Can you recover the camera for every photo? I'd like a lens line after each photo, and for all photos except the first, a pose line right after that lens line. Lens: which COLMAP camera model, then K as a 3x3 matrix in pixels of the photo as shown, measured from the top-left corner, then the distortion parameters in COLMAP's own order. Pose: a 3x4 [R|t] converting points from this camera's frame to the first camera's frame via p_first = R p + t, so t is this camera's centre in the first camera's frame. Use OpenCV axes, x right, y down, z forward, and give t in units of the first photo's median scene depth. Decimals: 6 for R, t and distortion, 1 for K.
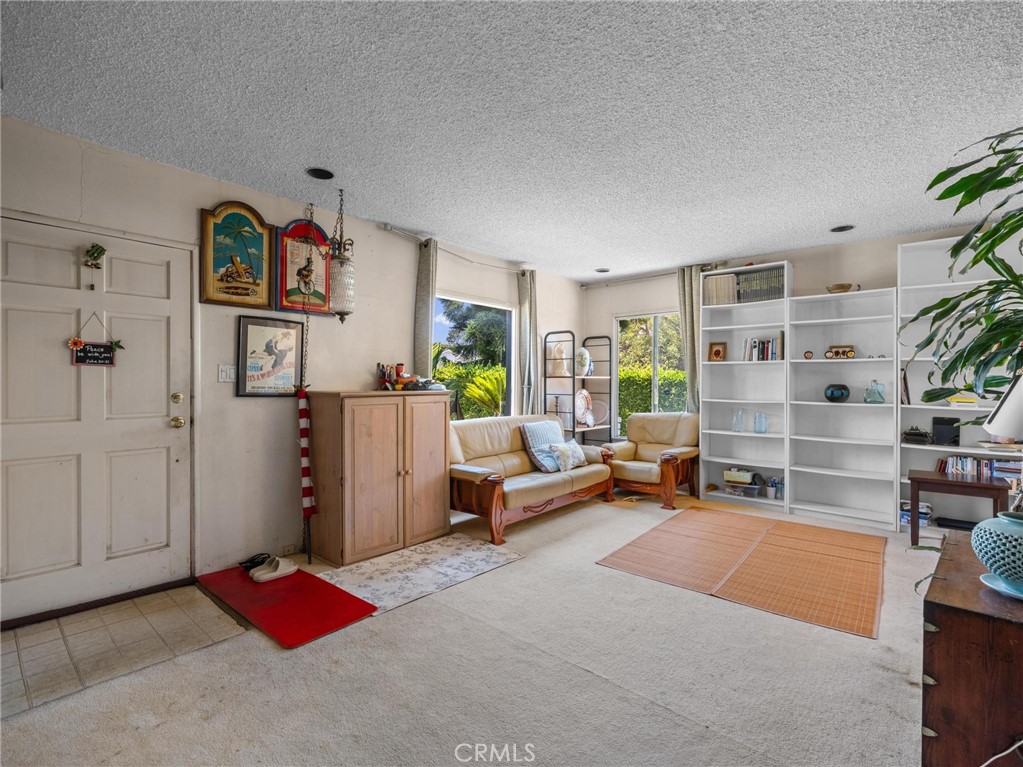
lens RADIAL K [[479.2, 0, 511.5], [0, 479.2, 383.5], [0, 0, 1]] dist [0.001161, 0.000177]
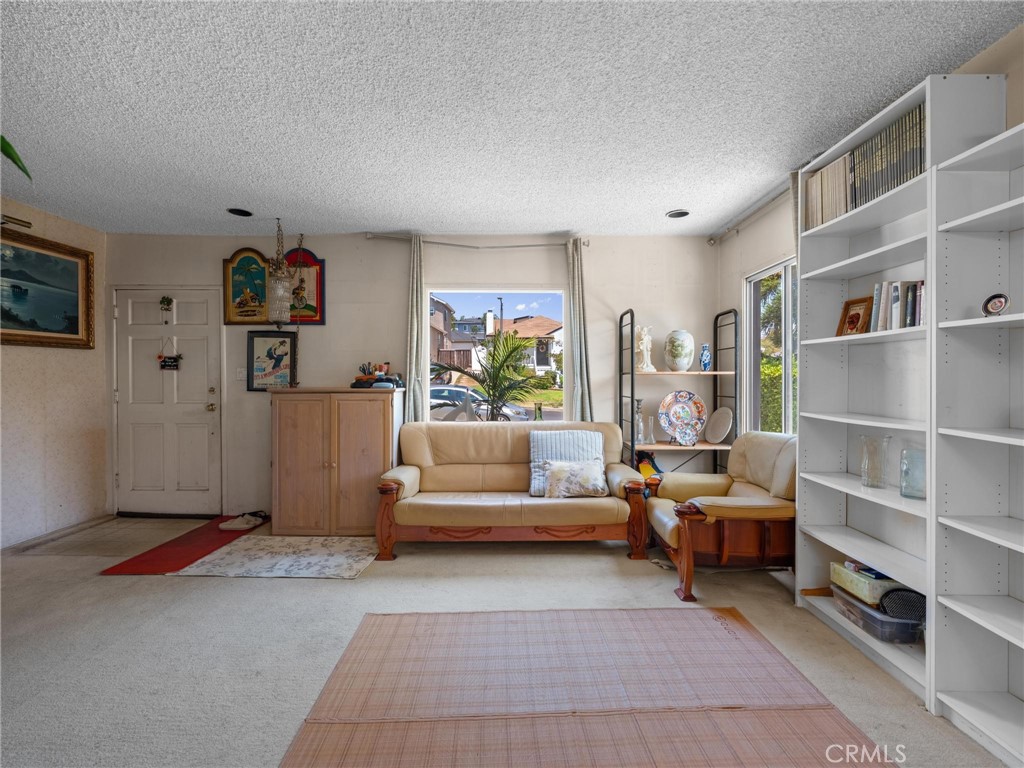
lens RADIAL K [[463.3, 0, 514.8], [0, 463.3, 378.9], [0, 0, 1]] dist [0.001615, 0.000368]
pose [[0.660198, -0.003235, -0.751084, 0.896940], [-0.002034, 0.999979, -0.006095, -0.000147], [0.751089, 0.005551, 0.660178, 0.685519]]
